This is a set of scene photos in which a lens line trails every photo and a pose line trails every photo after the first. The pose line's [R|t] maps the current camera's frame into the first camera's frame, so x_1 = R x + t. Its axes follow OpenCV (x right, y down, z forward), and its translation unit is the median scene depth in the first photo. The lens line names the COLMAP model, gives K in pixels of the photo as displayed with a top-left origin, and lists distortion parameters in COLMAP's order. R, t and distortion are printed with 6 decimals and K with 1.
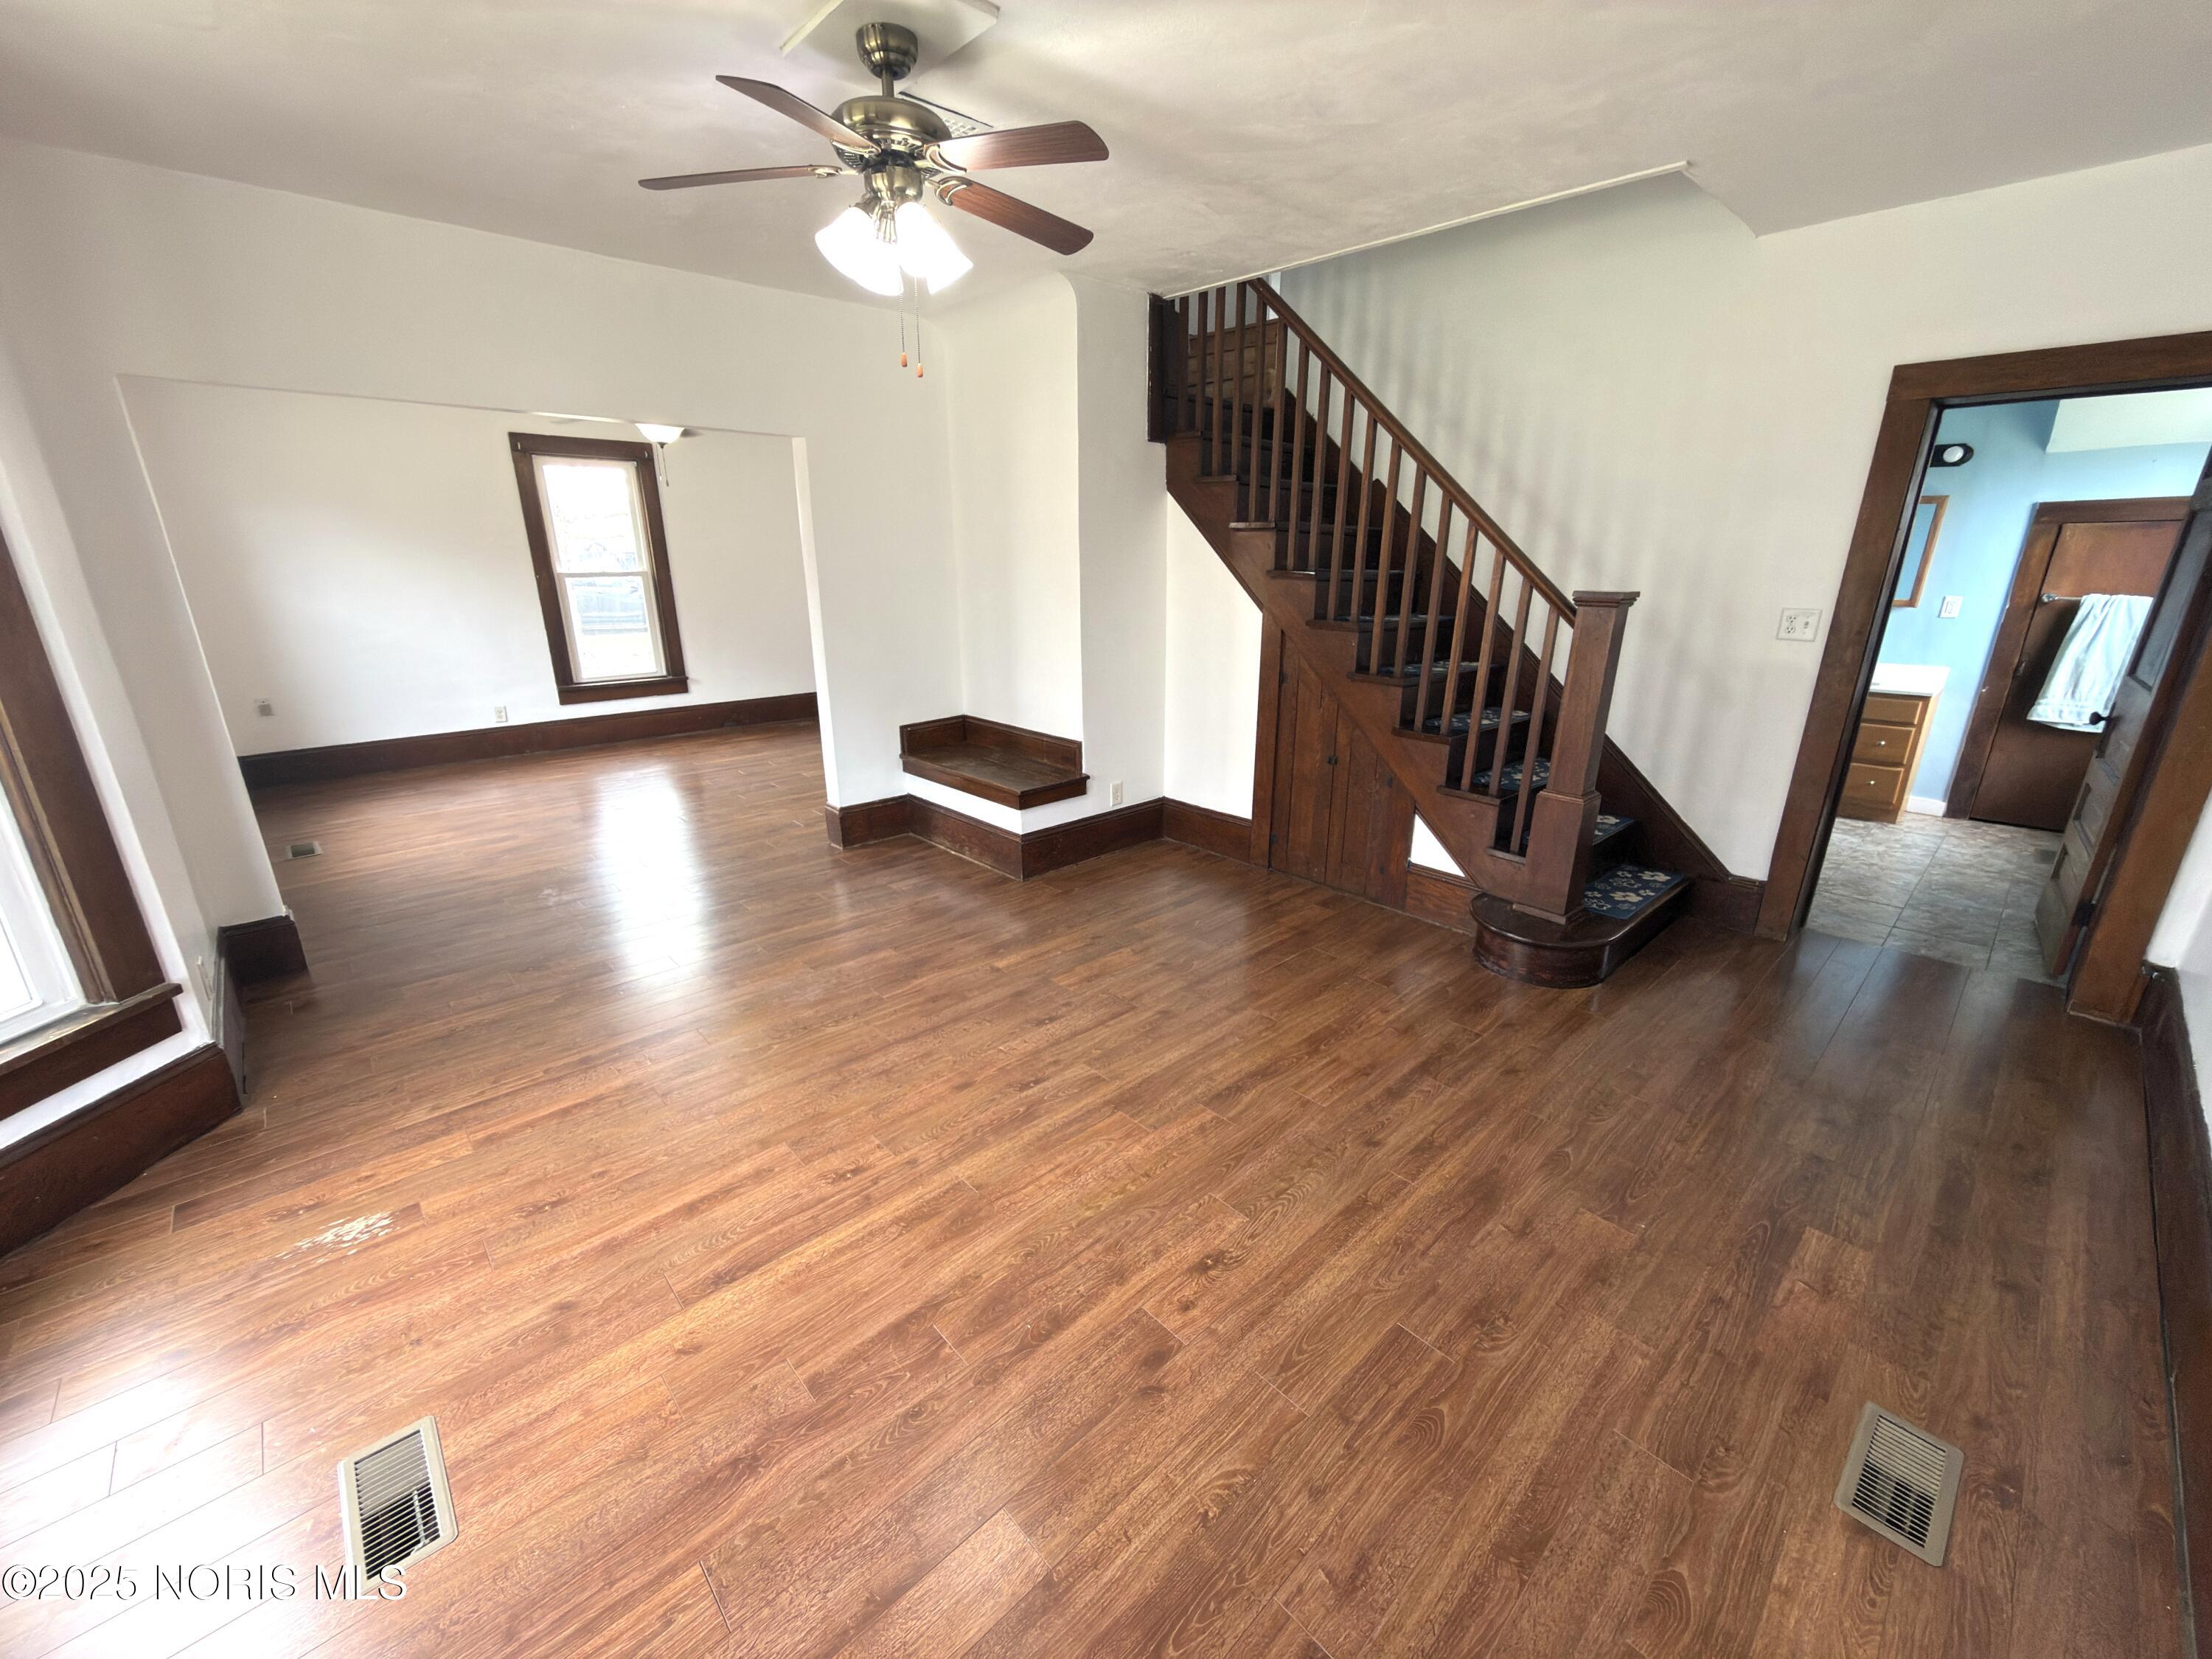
lens RADIAL K [[885.2, 0, 1106.0], [0, 885.2, 829.5], [0, 0, 1]] dist [0.001411, -0.000049]
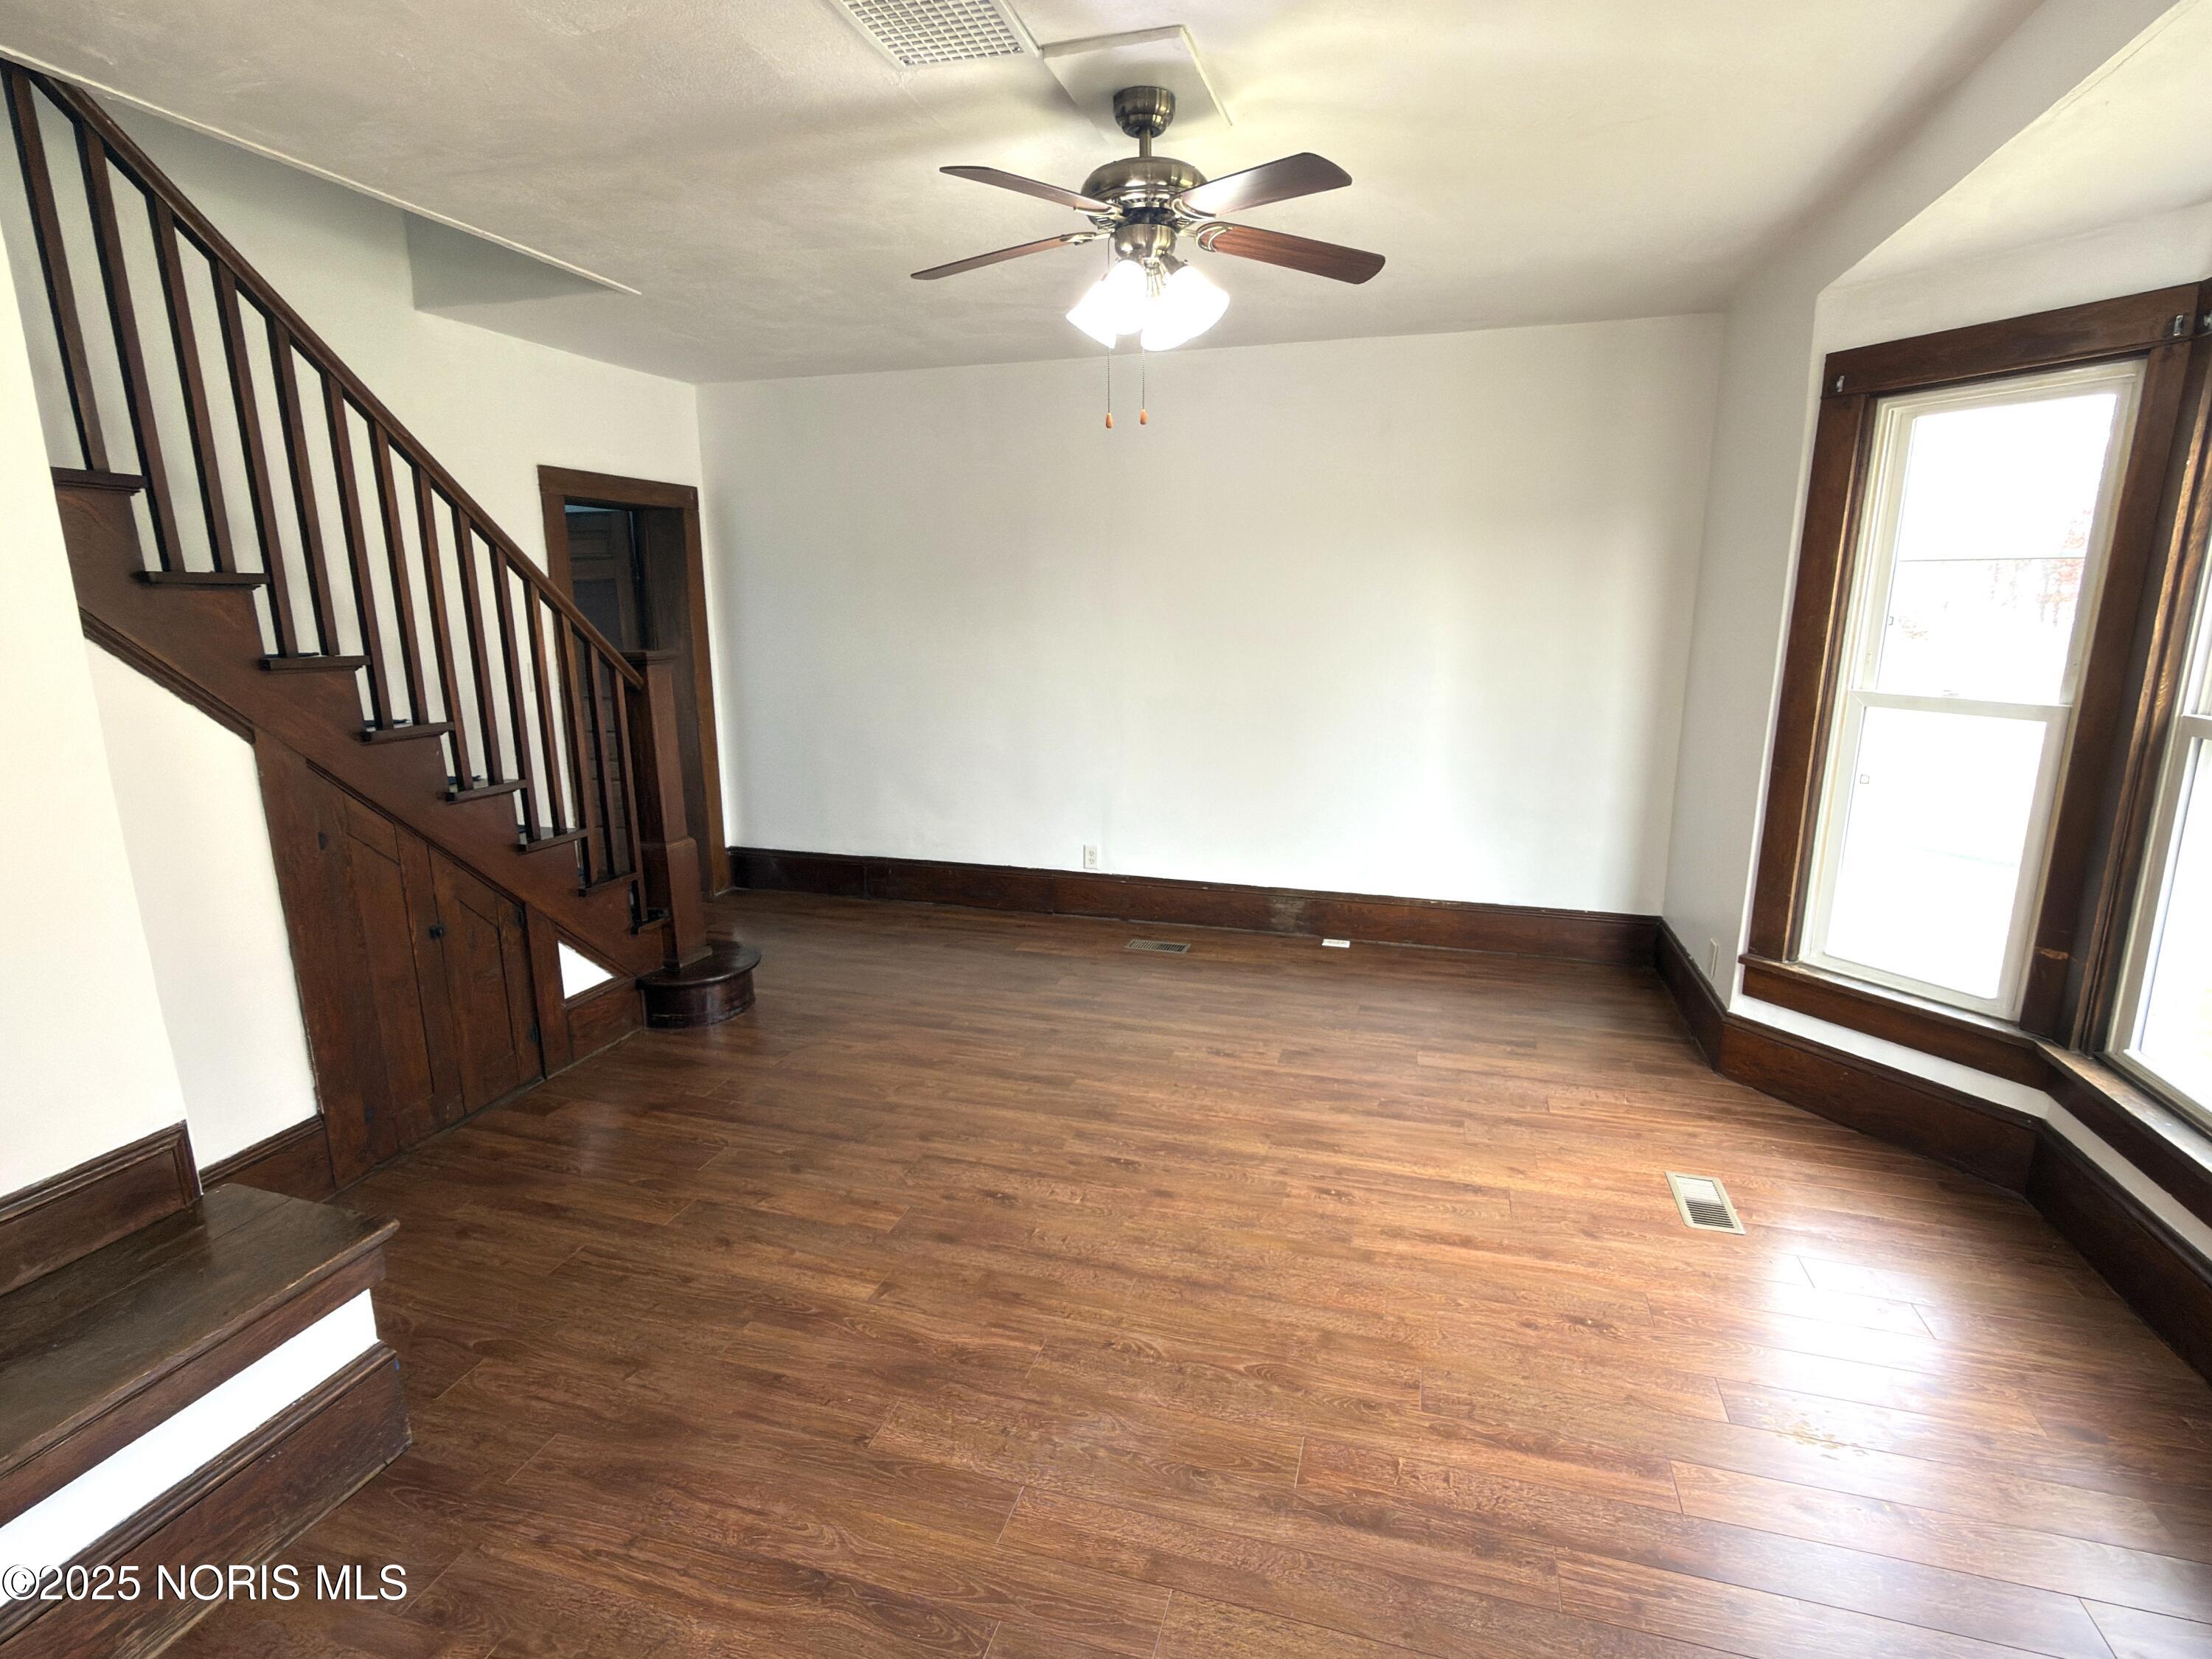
lens RADIAL K [[1037.3, 0, 1106.0], [0, 1037.3, 829.5], [0, 0, 1]] dist [-0.000325, -0.000289]
pose [[-0.491892, -0.189257, 0.849838, -1.142689], [0.269548, 0.895030, 0.355338, -0.521098], [-0.827880, 0.403860, -0.389244, 1.547638]]
